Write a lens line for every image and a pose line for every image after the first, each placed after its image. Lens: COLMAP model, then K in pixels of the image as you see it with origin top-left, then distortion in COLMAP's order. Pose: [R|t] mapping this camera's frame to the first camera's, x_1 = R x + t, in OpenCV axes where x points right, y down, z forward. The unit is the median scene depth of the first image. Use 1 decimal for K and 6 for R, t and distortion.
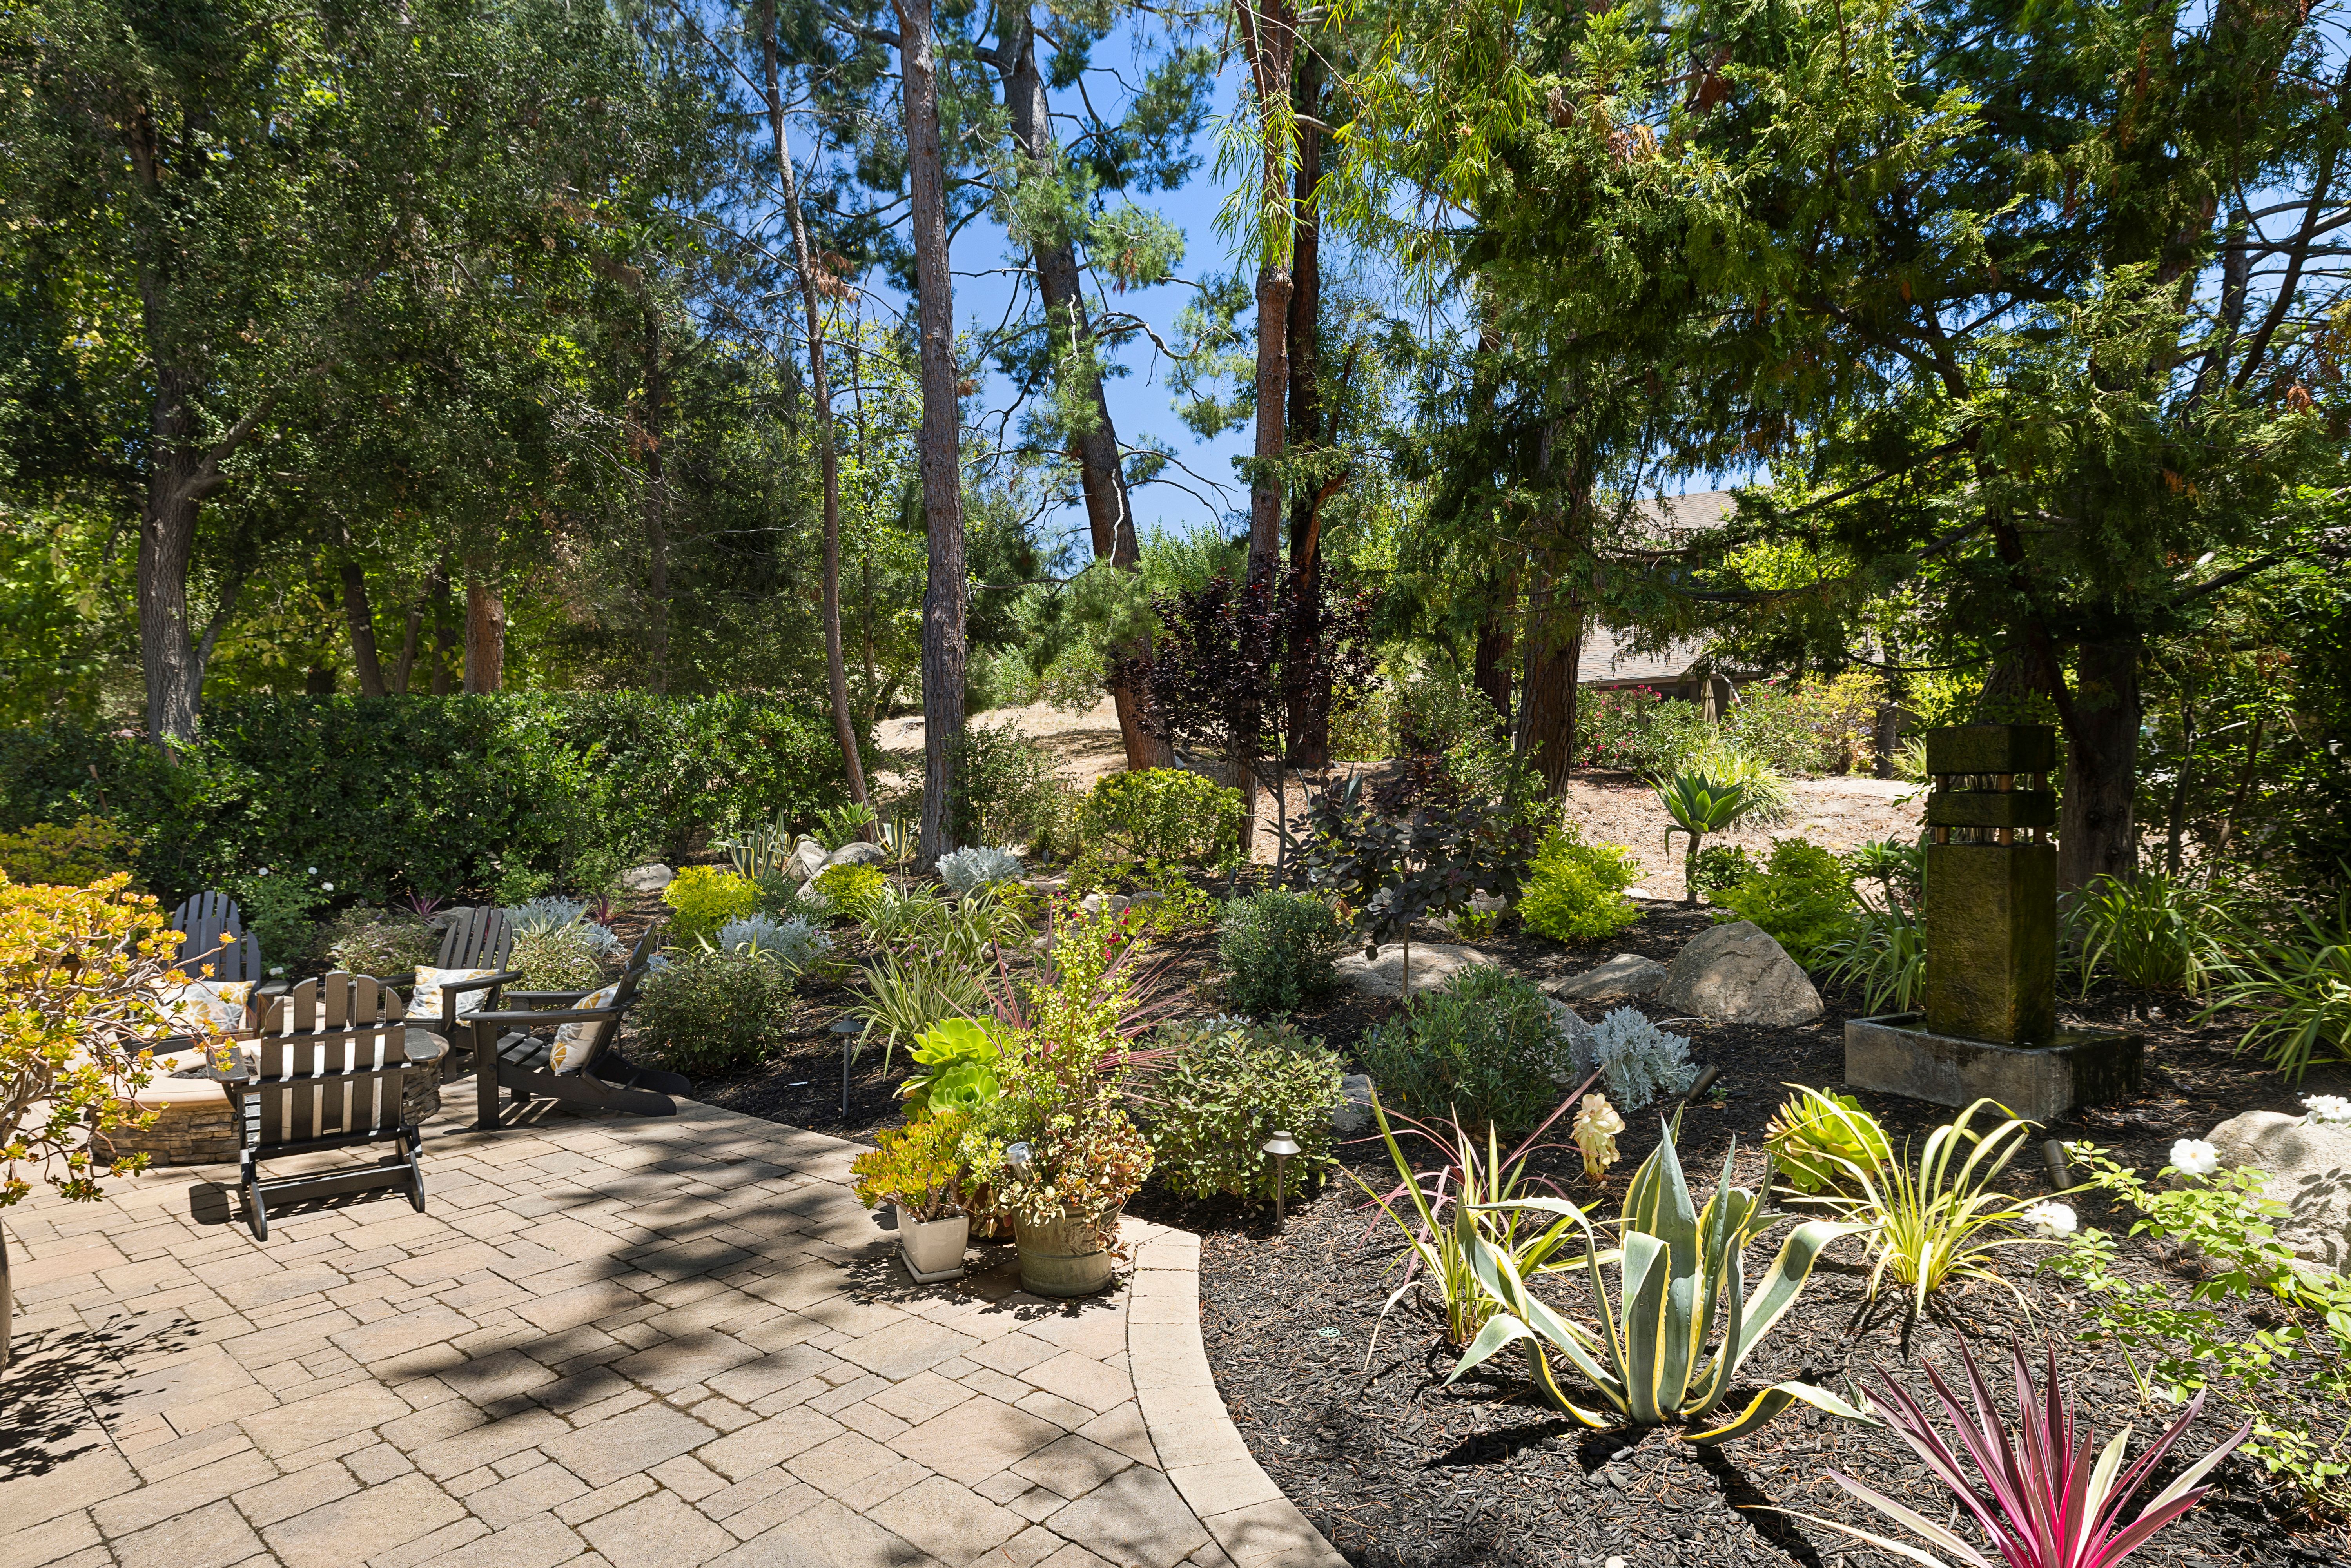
lens RADIAL K [[1223.2, 0, 1168.7], [0, 1223.2, 792.7], [0, 0, 1]] dist [0.004270, 0.000184]
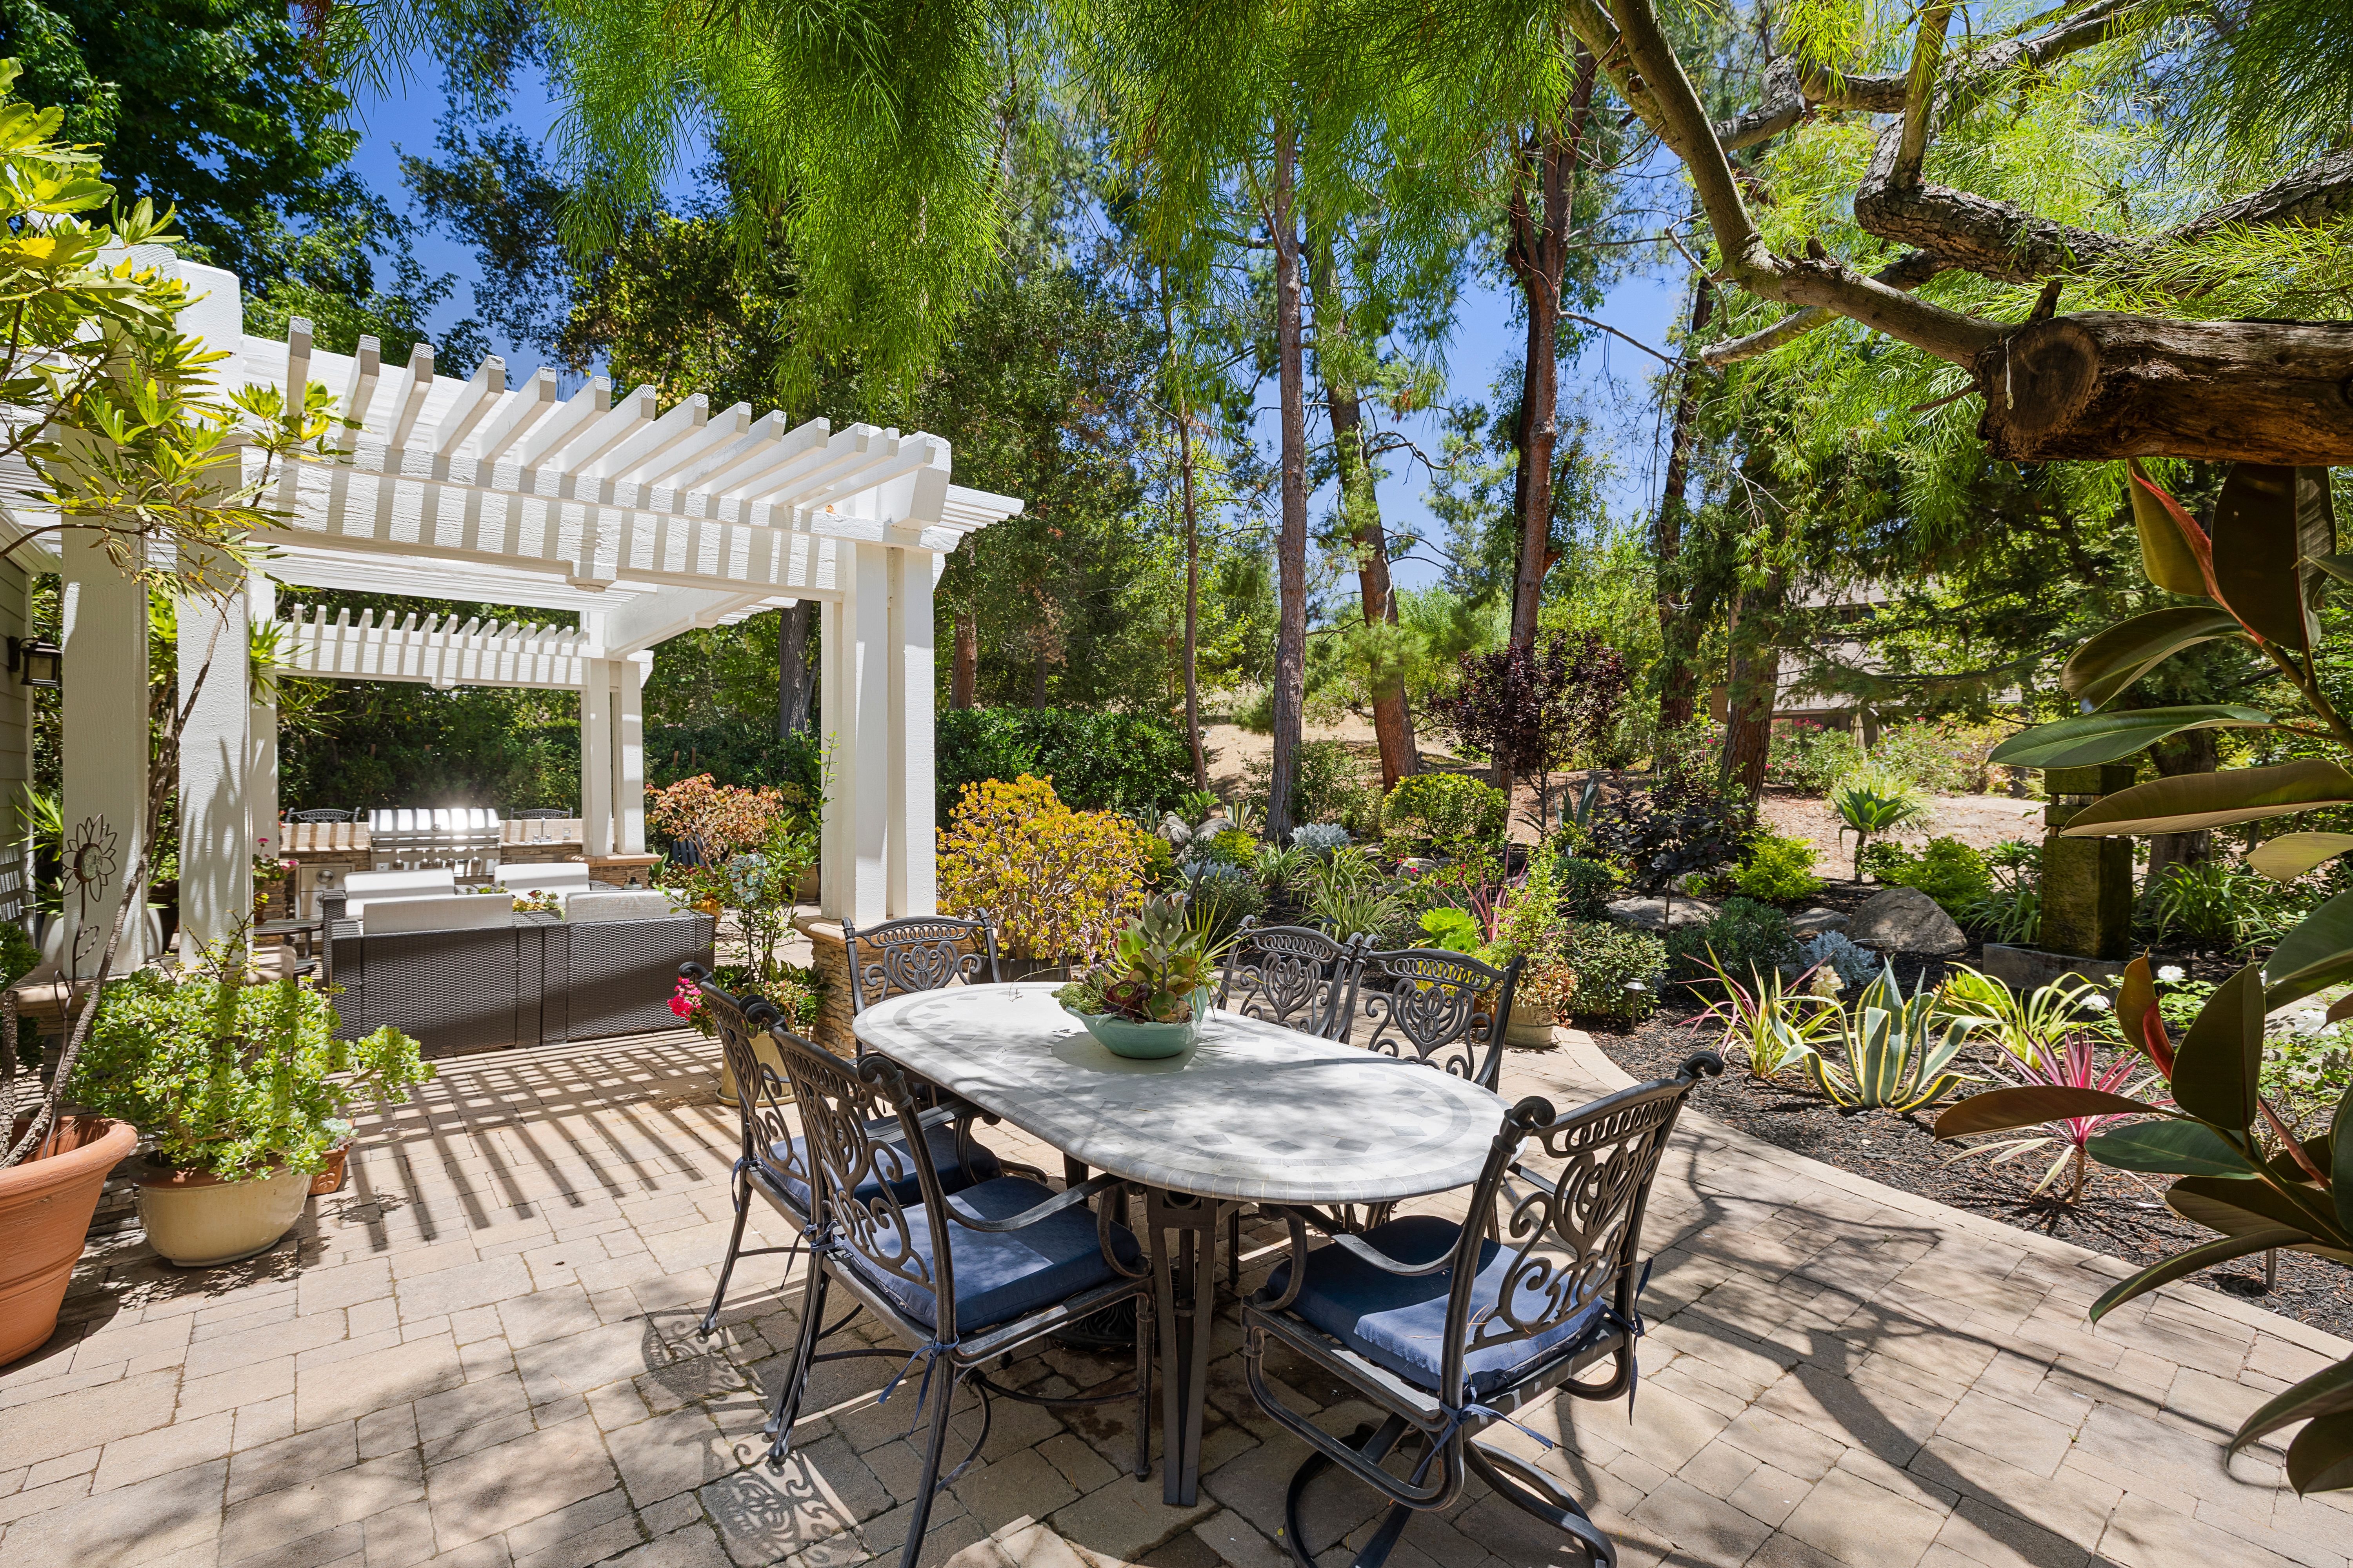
lens RADIAL K [[1015.6, 0, 1180.5], [0, 1015.6, 780.4], [0, 0, 1]] dist [0.013485, -0.000195]
pose [[0.987044, 0.031494, -0.157329, -0.168813], [-0.032639, 0.999456, -0.004698, 0.005724], [0.157095, 0.009773, 0.987535, -0.295251]]
